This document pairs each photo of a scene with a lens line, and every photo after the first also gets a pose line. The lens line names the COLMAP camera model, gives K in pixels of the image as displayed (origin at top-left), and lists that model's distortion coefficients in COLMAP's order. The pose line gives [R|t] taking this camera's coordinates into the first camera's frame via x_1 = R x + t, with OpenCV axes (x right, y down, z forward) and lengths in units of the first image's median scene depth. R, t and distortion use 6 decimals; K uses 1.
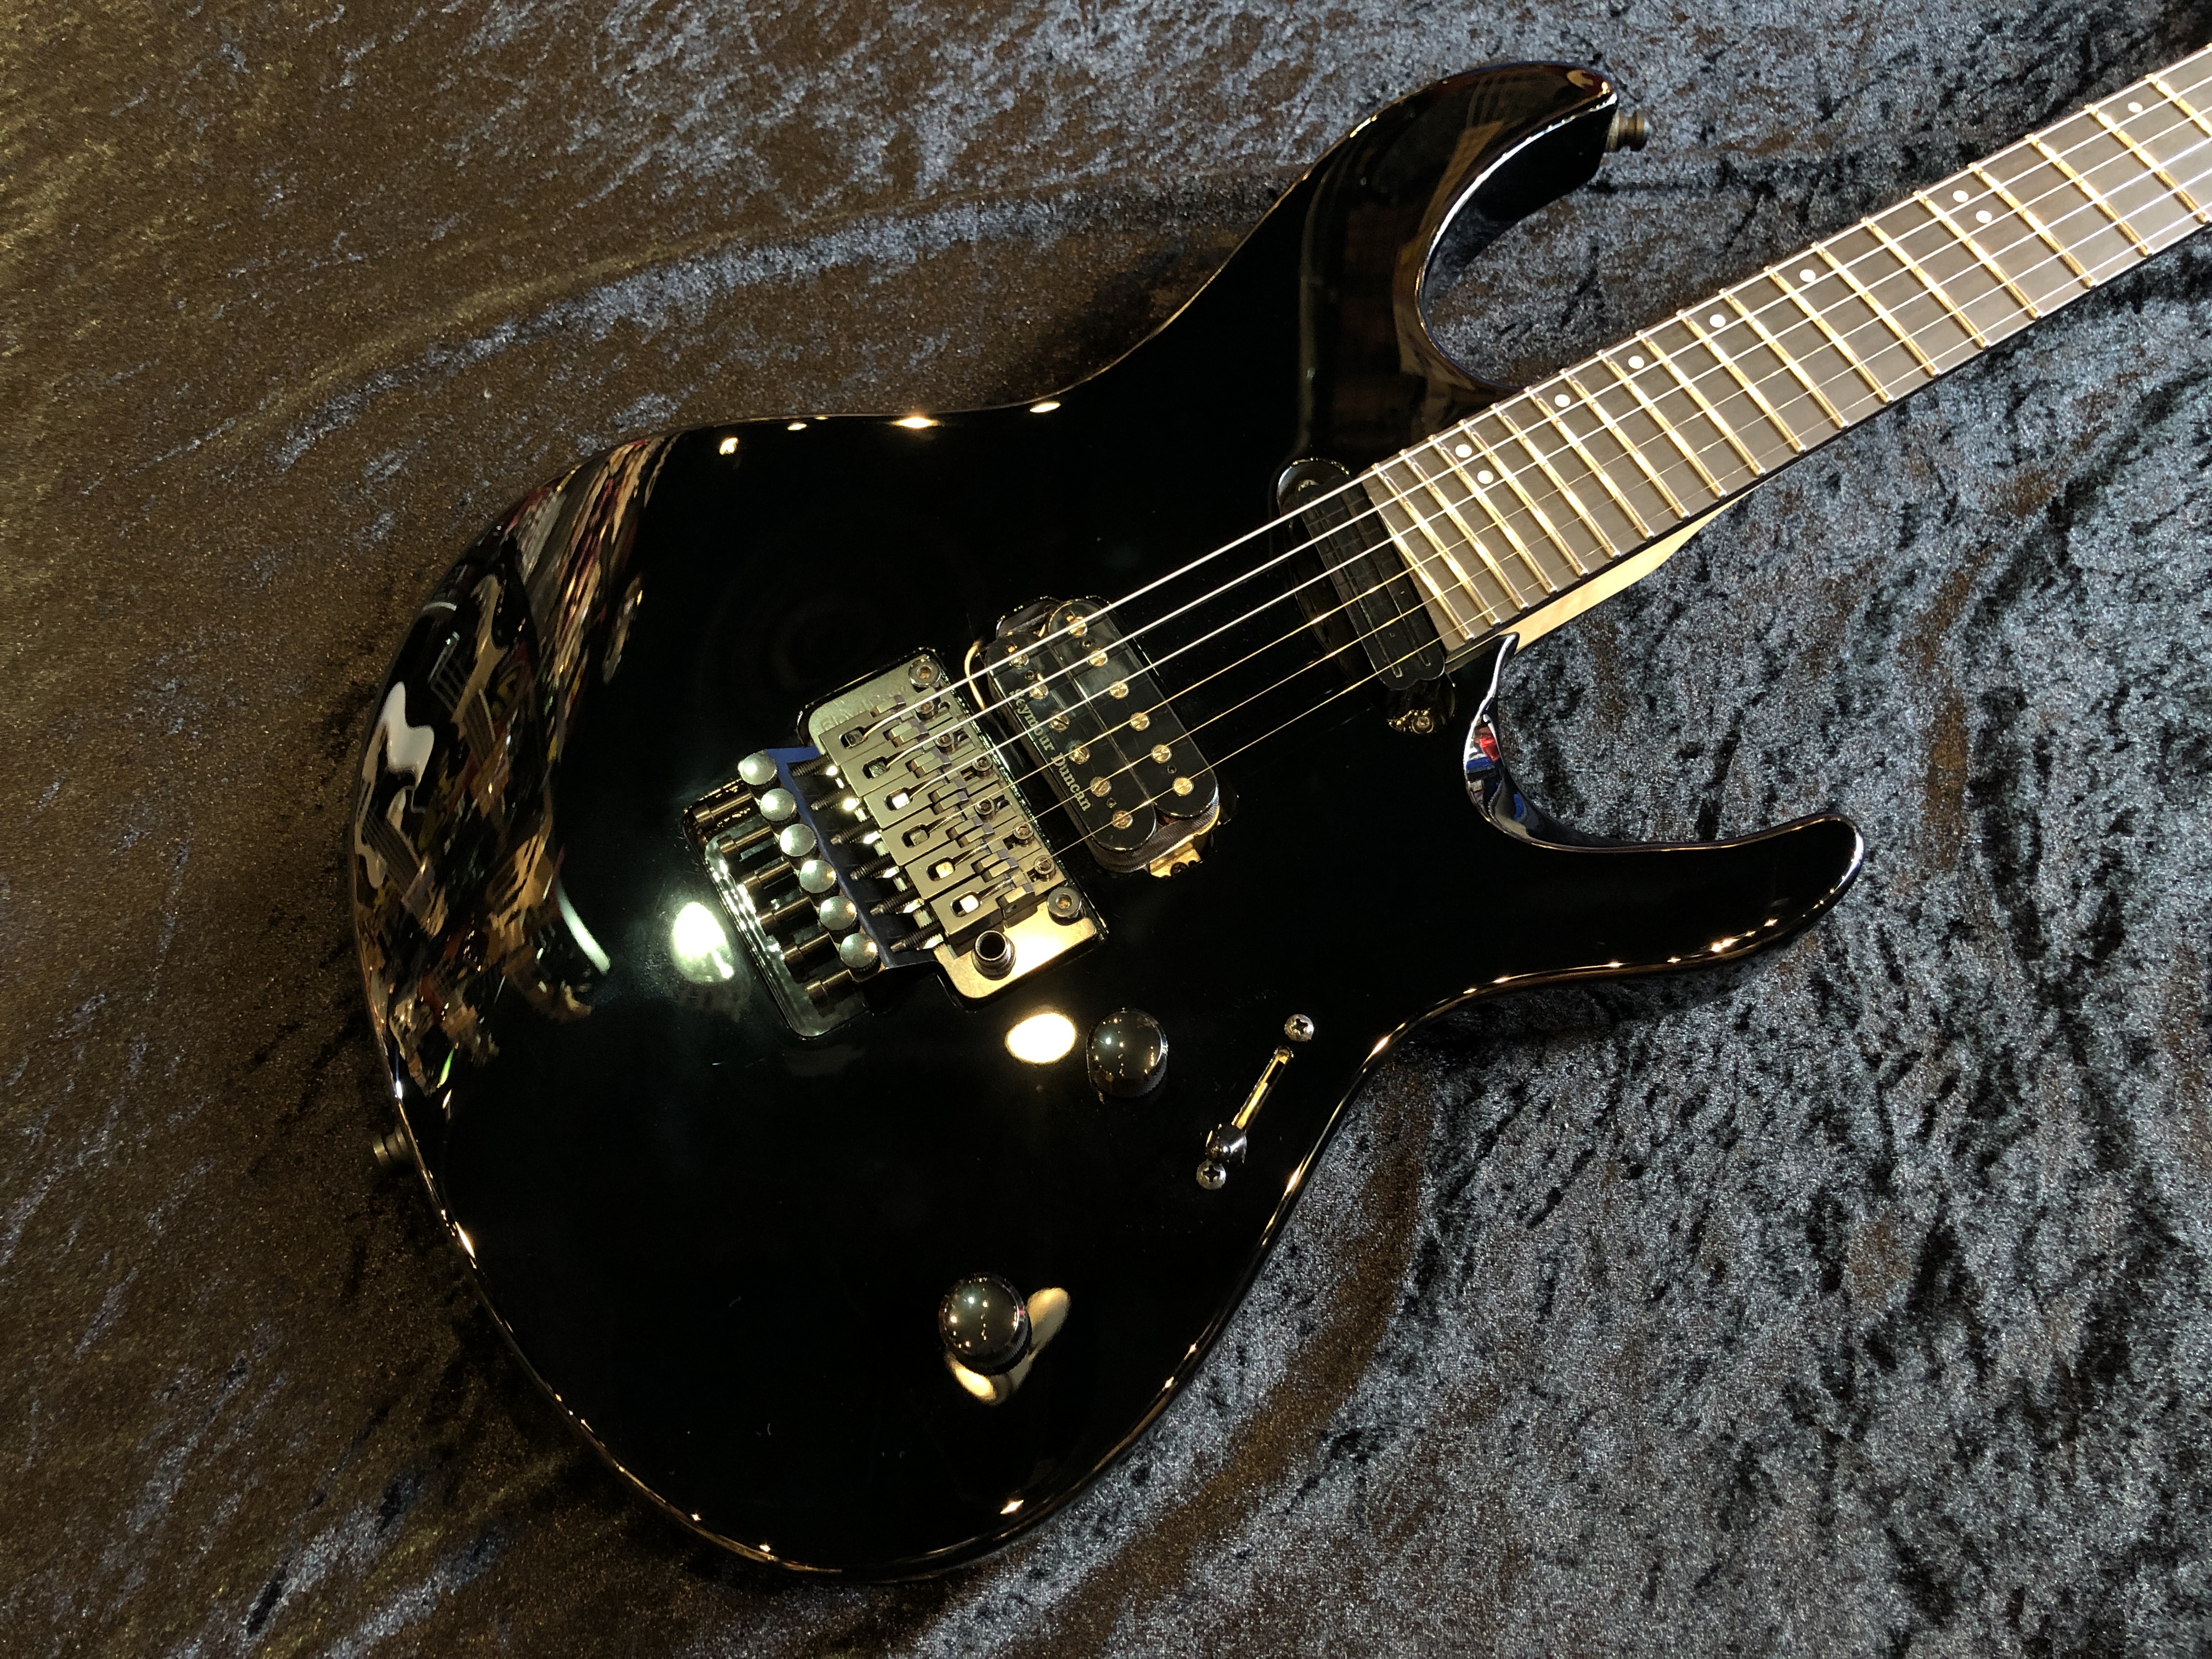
lens RADIAL K [[1742.0, 0, 1106.0], [0, 1742.0, 829.5], [0, 0, 1]] dist [-0.018758, 0.004866]
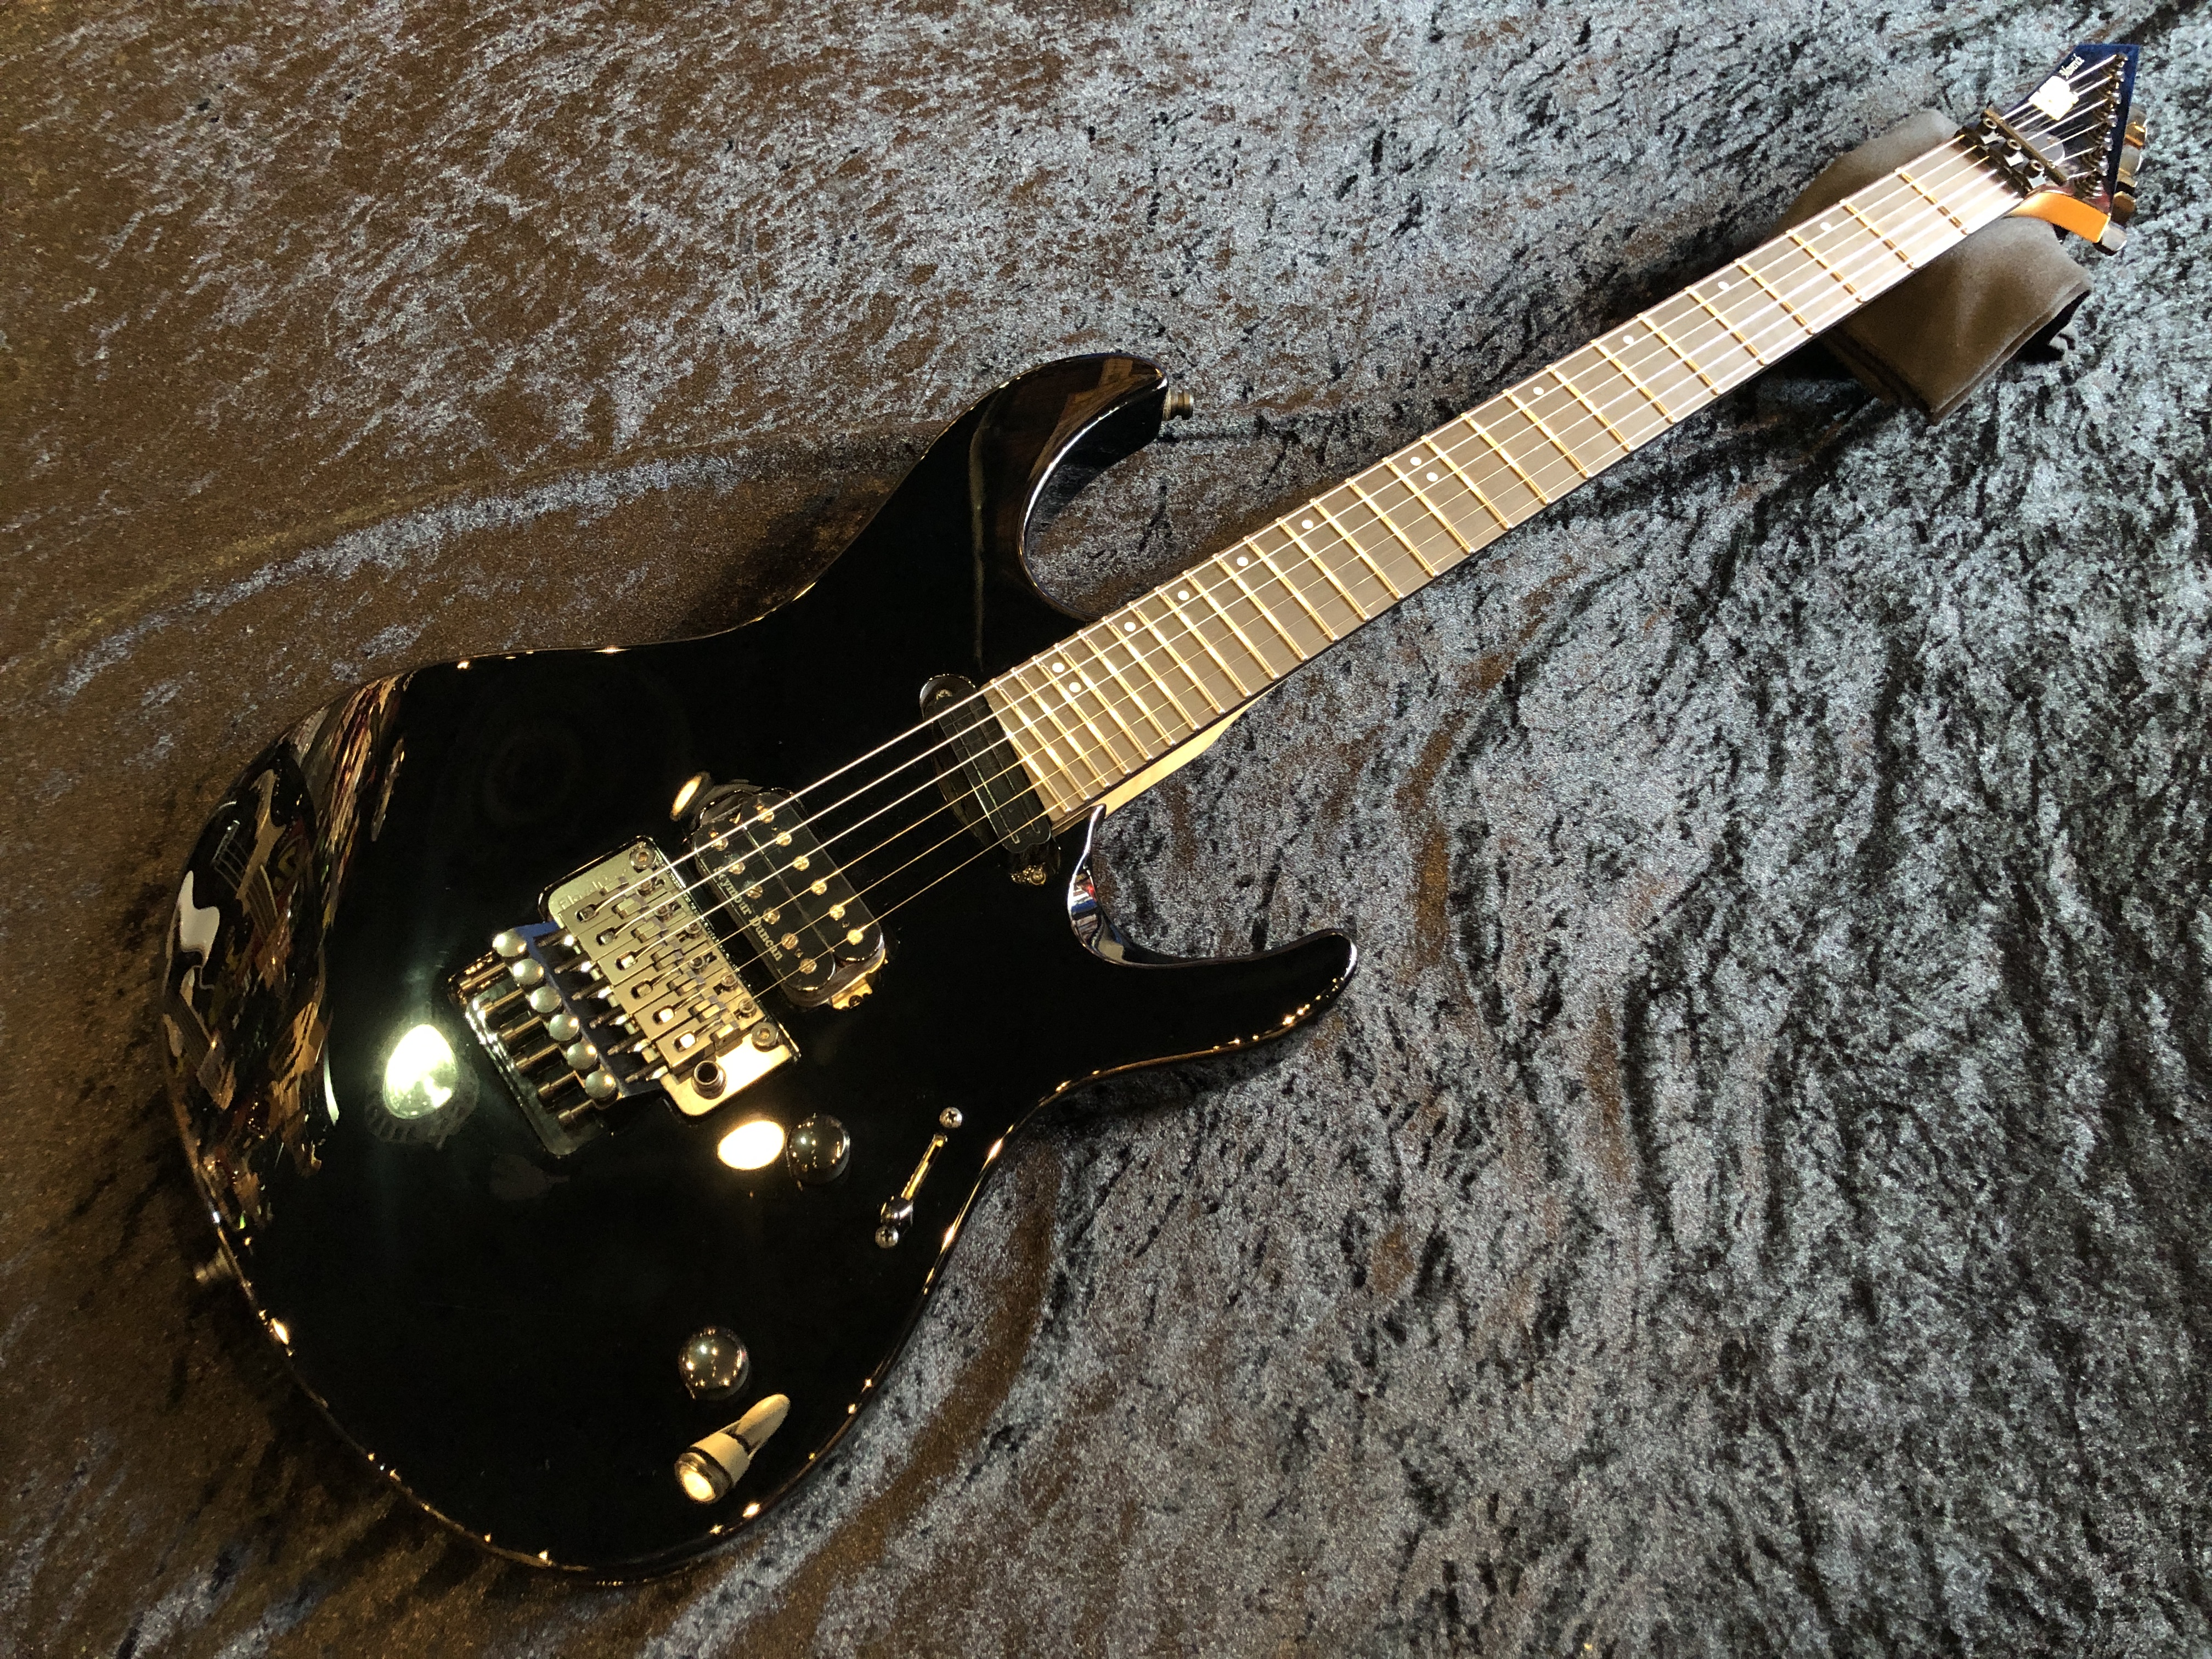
lens RADIAL K [[1670.3, 0, 1088.3], [0, 1670.3, 825.6], [0, 0, 1]] dist [0.091387, -0.266204]
pose [[0.984629, -0.045474, 0.168633, 0.008553], [0.054806, 0.997188, -0.051104, -0.031616], [-0.165835, 0.059561, 0.984353, -0.243040]]
